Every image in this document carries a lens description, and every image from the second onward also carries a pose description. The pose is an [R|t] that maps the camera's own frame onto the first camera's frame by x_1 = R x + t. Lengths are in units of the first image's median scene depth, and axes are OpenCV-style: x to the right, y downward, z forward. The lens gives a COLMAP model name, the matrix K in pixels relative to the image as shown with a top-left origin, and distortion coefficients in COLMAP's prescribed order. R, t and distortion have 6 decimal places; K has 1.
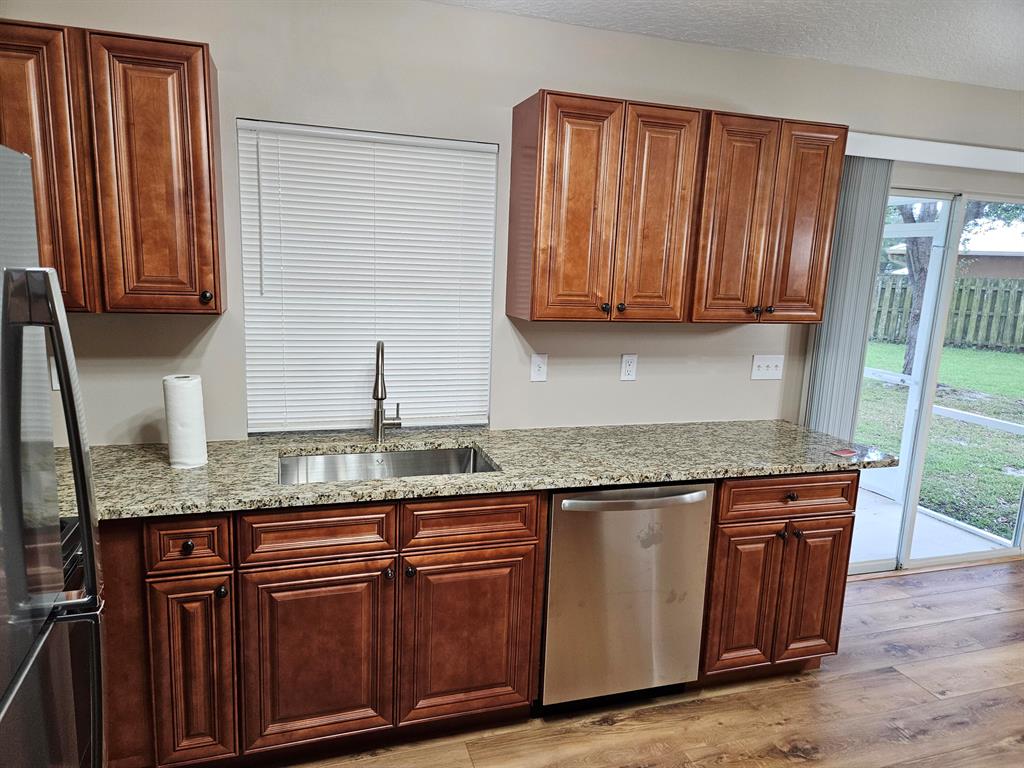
lens RADIAL K [[685.4, 0, 509.4], [0, 685.4, 382.9], [0, 0, 1]] dist [0.067032, -0.055794]
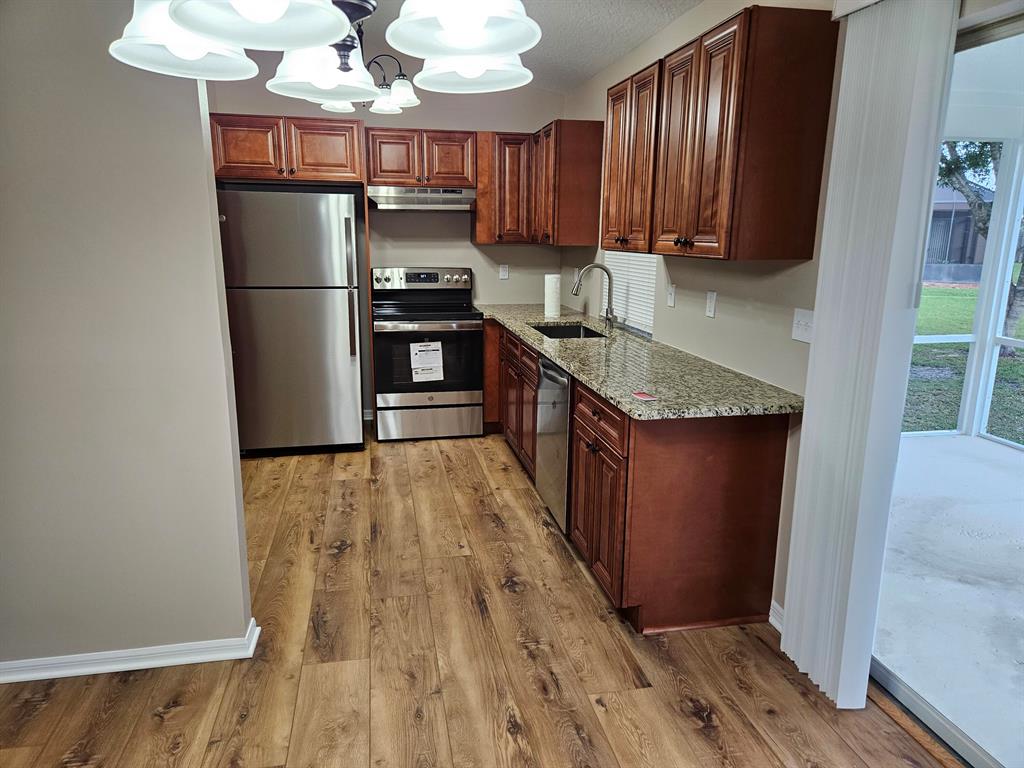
lens RADIAL K [[685.4, 0, 509.4], [0, 685.4, 382.9], [0, 0, 1]] dist [0.067032, -0.055794]
pose [[-0.112554, 0.175004, -0.978113, 1.212678], [-0.187809, 0.962878, 0.193890, -0.051230], [0.975735, 0.205522, -0.075508, 0.780101]]
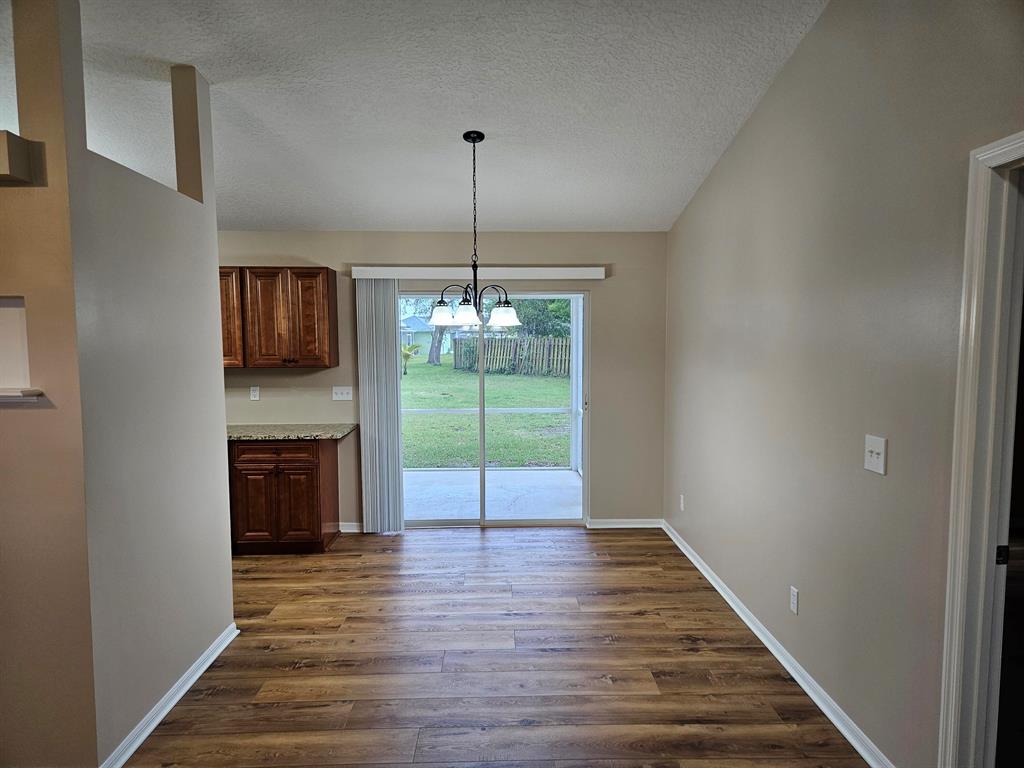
lens RADIAL K [[683.7, 0, 512.9], [0, 683.7, 389.1], [0, 0, 1]] dist [0.067374, -0.052954]
pose [[0.958484, -0.024576, -0.284084, 1.352676], [-0.005786, 0.994397, -0.105547, 0.157271], [0.285086, 0.102809, 0.952972, -0.591325]]
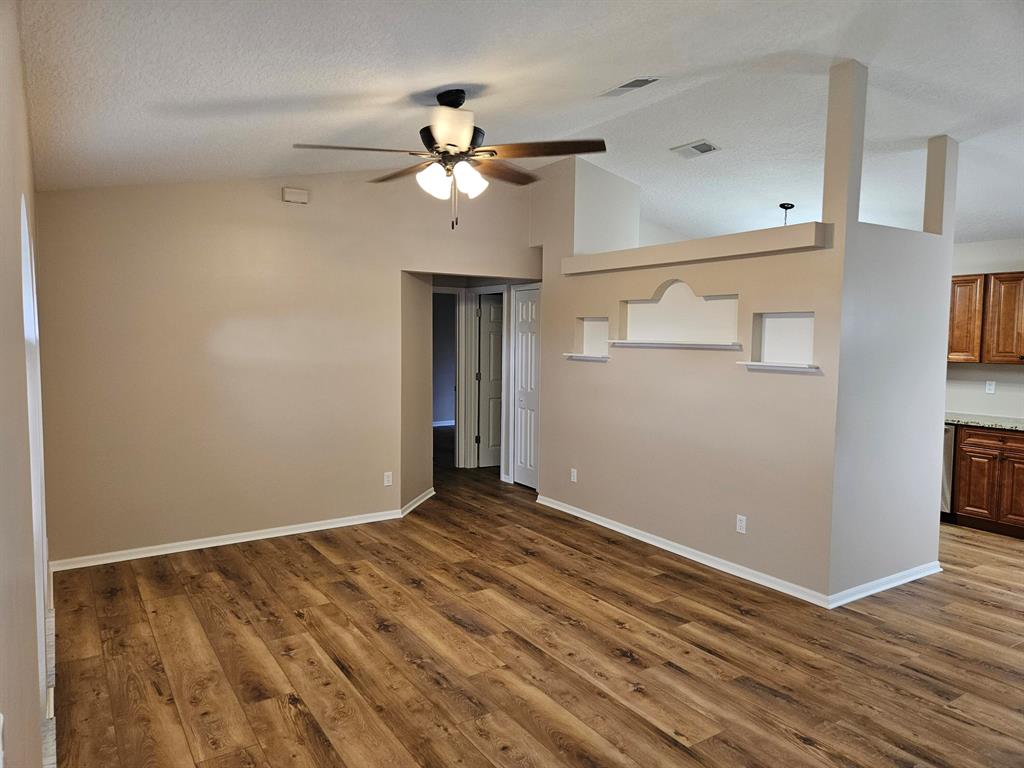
lens RADIAL K [[683.7, 0, 512.9], [0, 683.7, 389.1], [0, 0, 1]] dist [0.067374, -0.052954]
pose [[0.271457, 0.037681, -0.961713, 1.752648], [-0.165928, 0.986104, -0.008199, 0.232653], [0.948040, 0.161801, 0.273937, -0.916818]]
